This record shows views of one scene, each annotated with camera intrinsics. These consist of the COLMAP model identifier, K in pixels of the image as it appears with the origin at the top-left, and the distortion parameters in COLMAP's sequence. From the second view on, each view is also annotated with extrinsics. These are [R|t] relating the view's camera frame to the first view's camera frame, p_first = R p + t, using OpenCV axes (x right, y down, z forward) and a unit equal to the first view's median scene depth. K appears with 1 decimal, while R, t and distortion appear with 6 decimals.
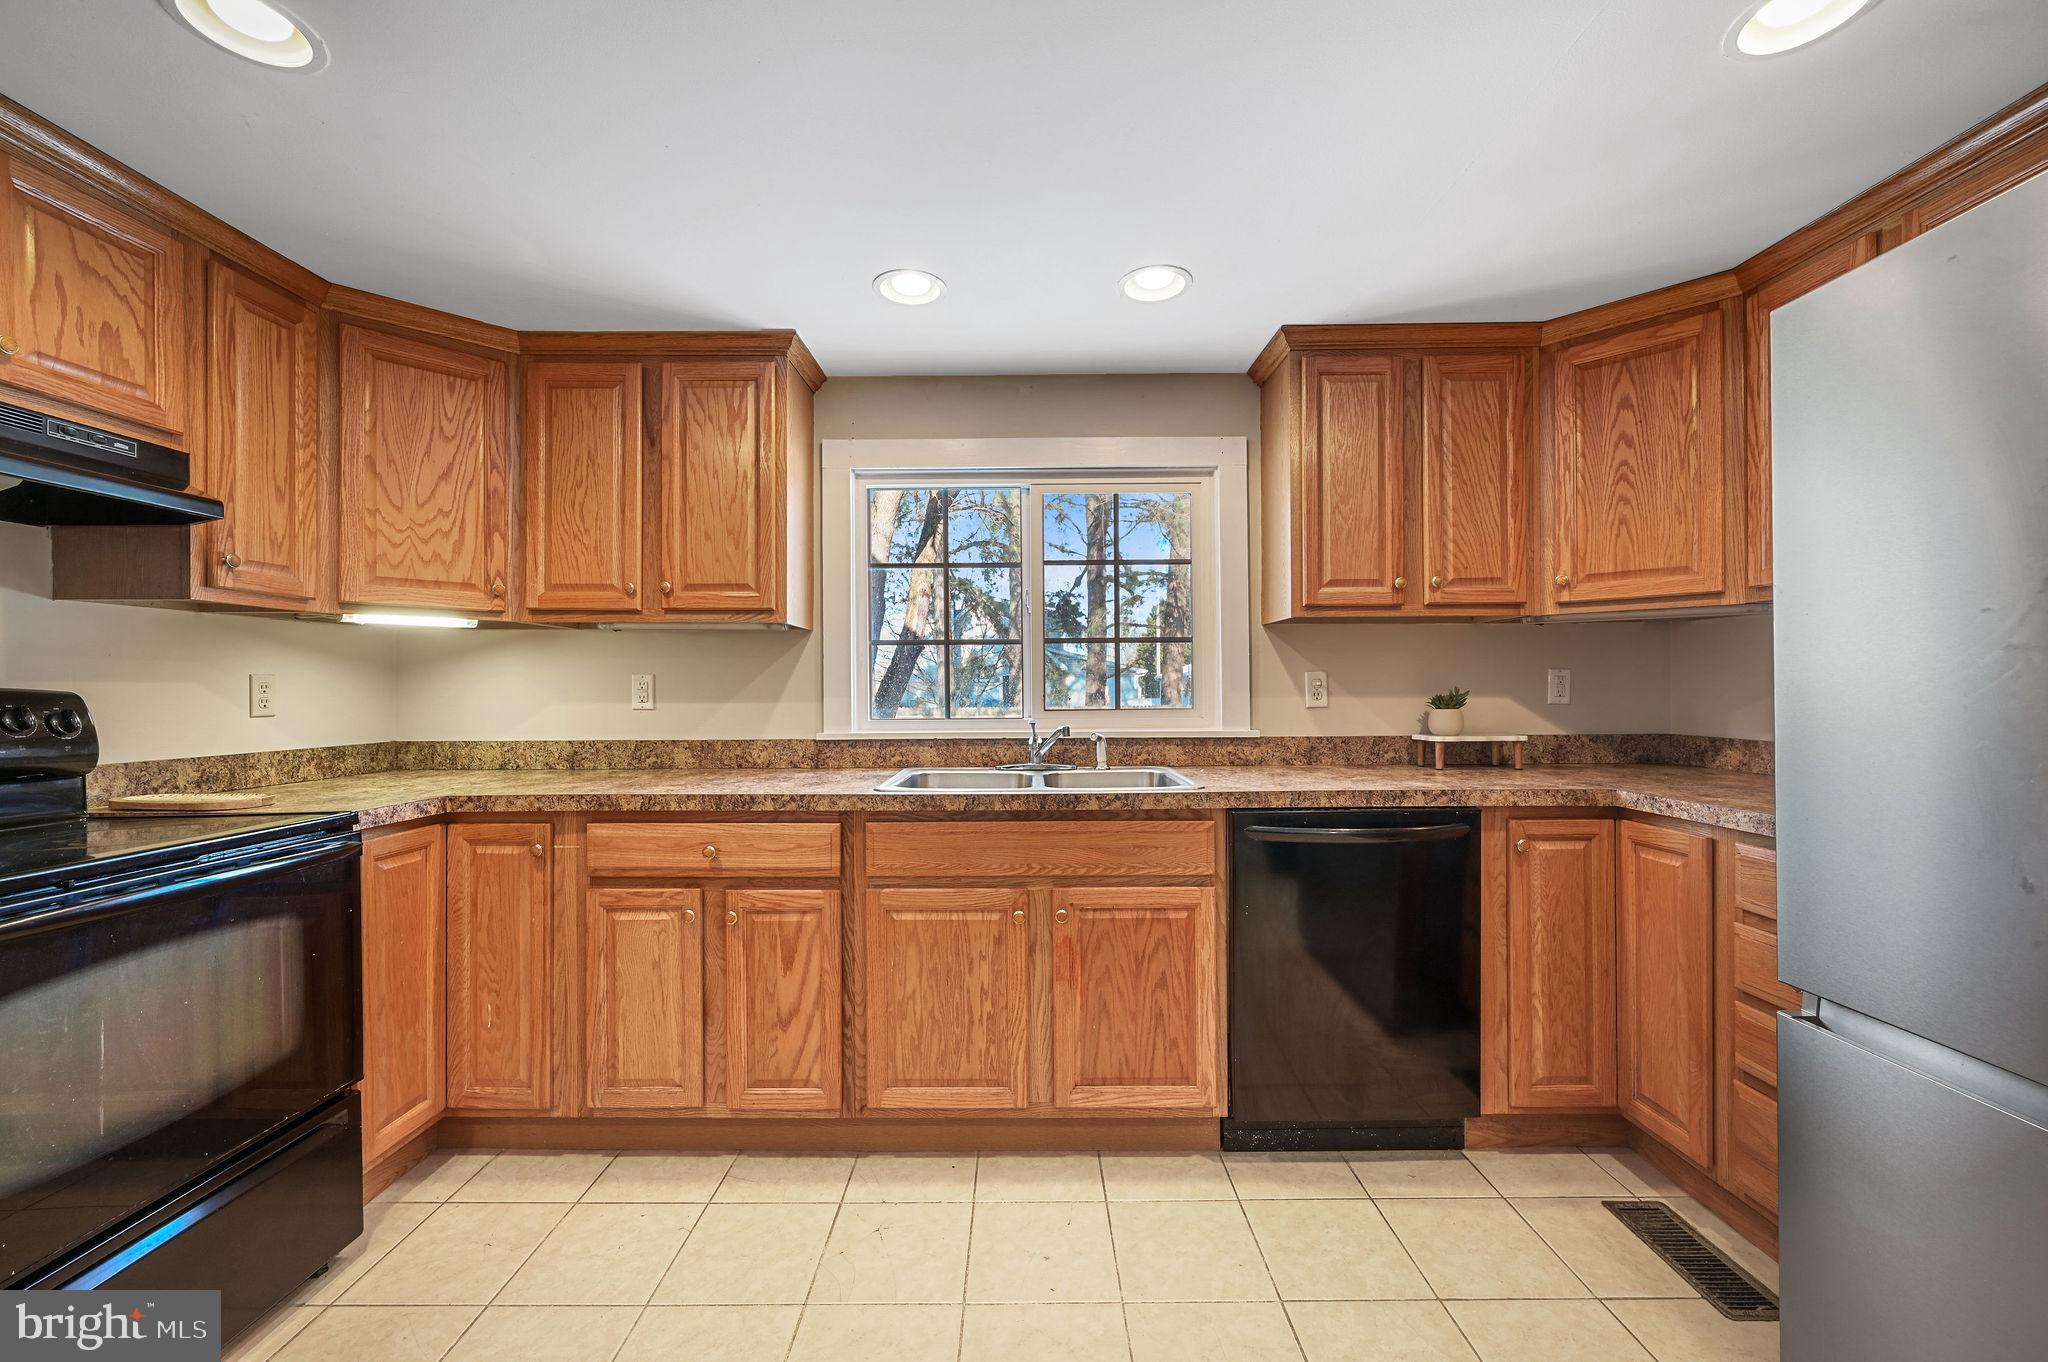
lens RADIAL K [[805.5, 0, 1026.1], [0, 805.5, 684.9], [0, 0, 1]] dist [-0.002990, 0.000568]
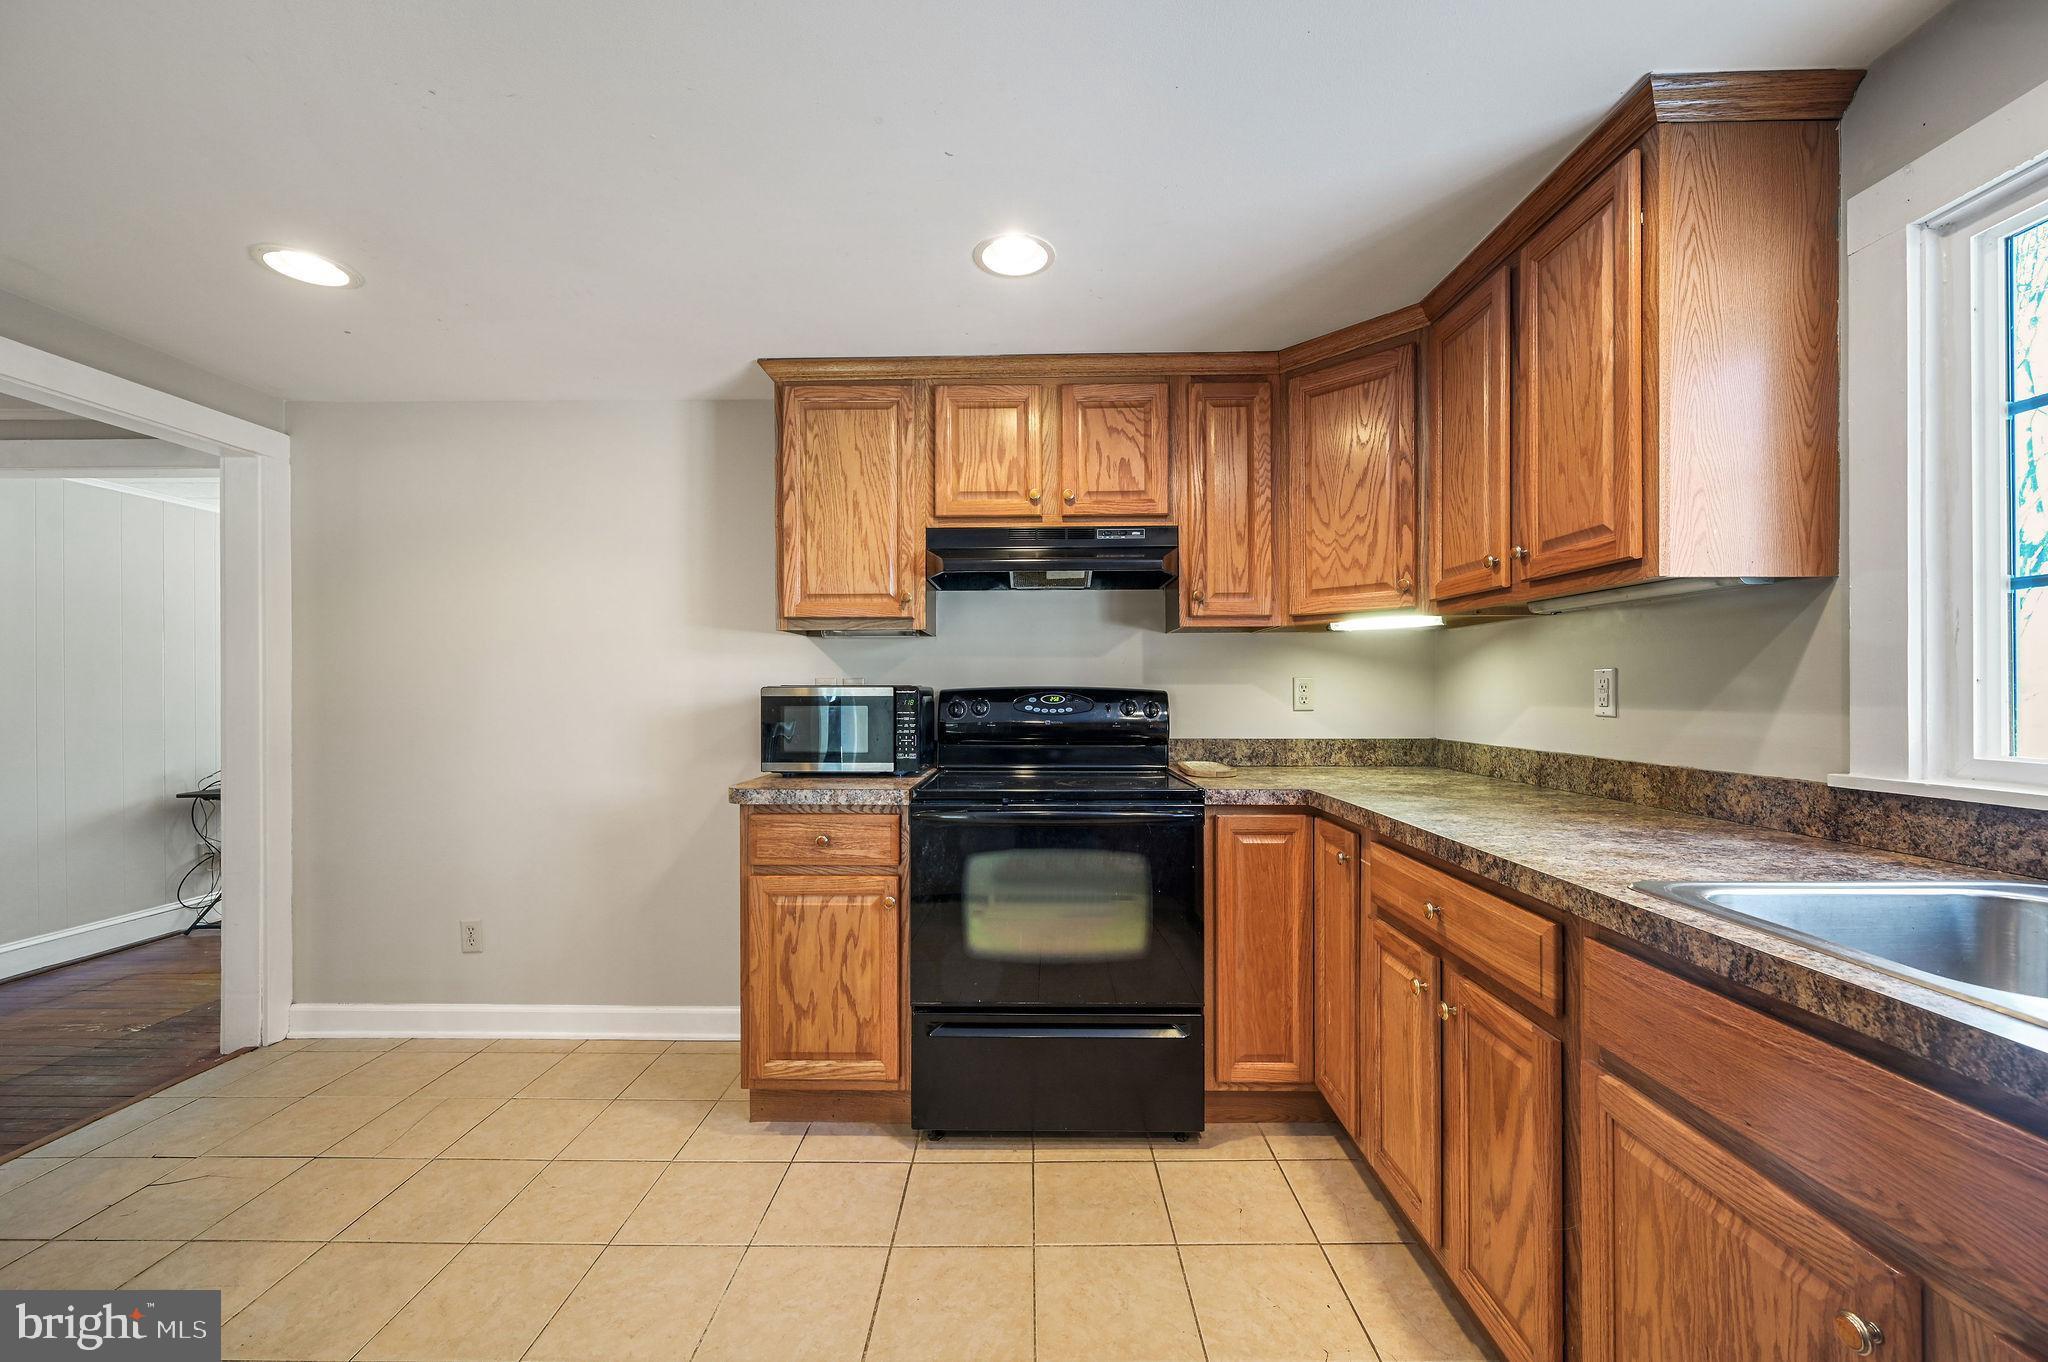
lens RADIAL K [[805.5, 0, 1025.2], [0, 805.5, 690.1], [0, 0, 1]] dist [-0.002990, 0.000568]
pose [[-0.011970, 0.002881, -0.999924, 0.337050], [0.008288, 0.999962, 0.002782, 0.000386], [0.999894, -0.008254, -0.011994, 0.616470]]
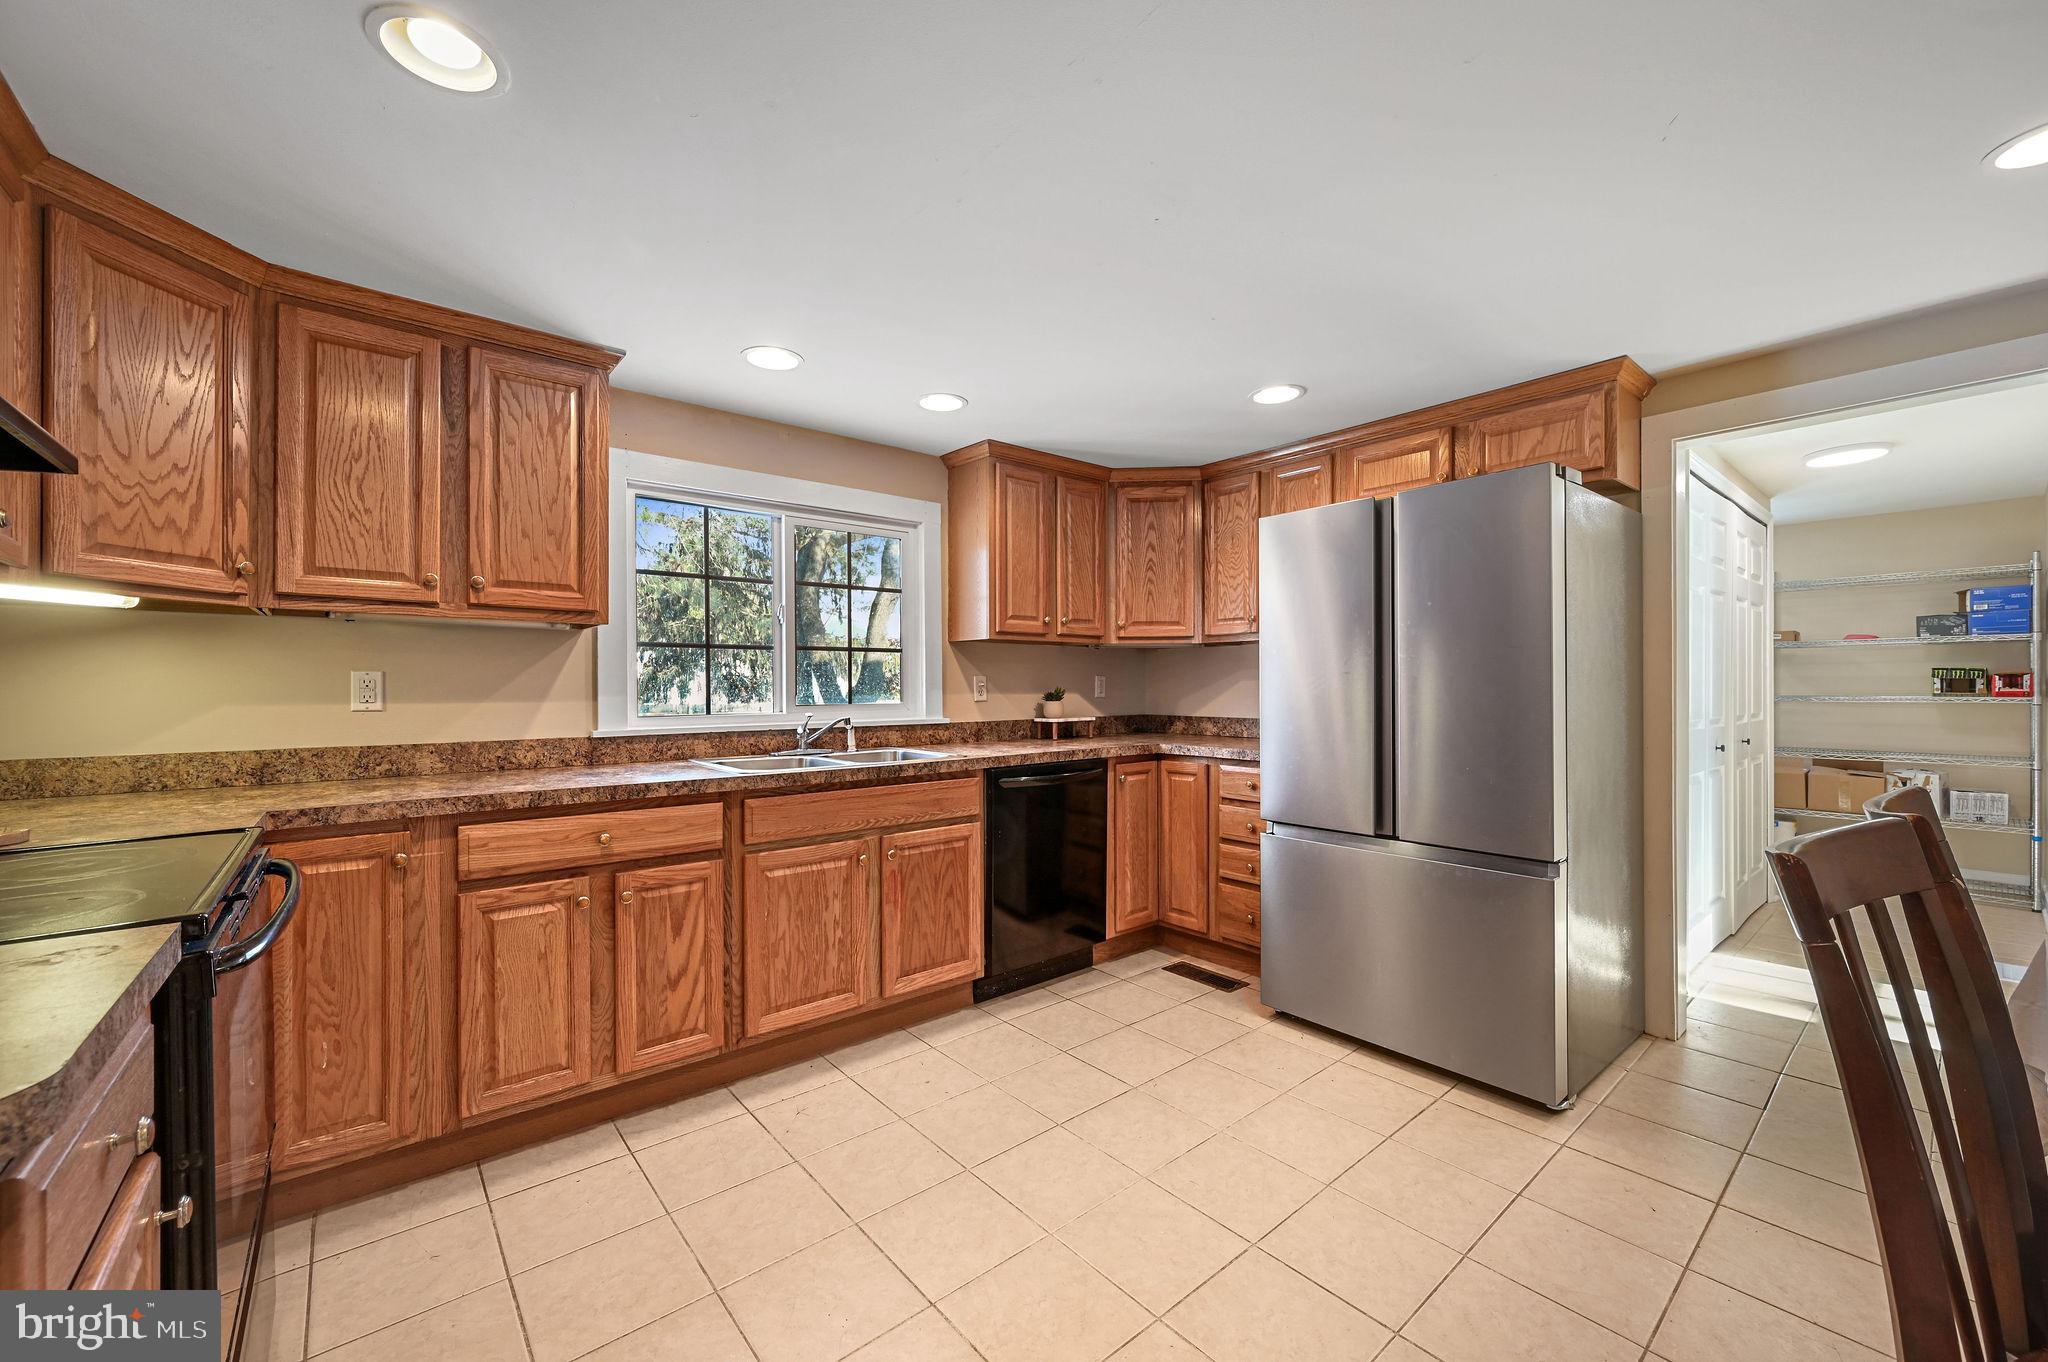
lens RADIAL K [[805.5, 0, 1037.3], [0, 805.5, 682.8], [0, 0, 1]] dist [-0.002990, 0.000568]
pose [[0.756373, 0.004841, 0.654123, -0.637033], [-0.003807, 0.999988, -0.002998, -0.000506], [-0.654130, -0.000222, 0.756382, -0.182853]]
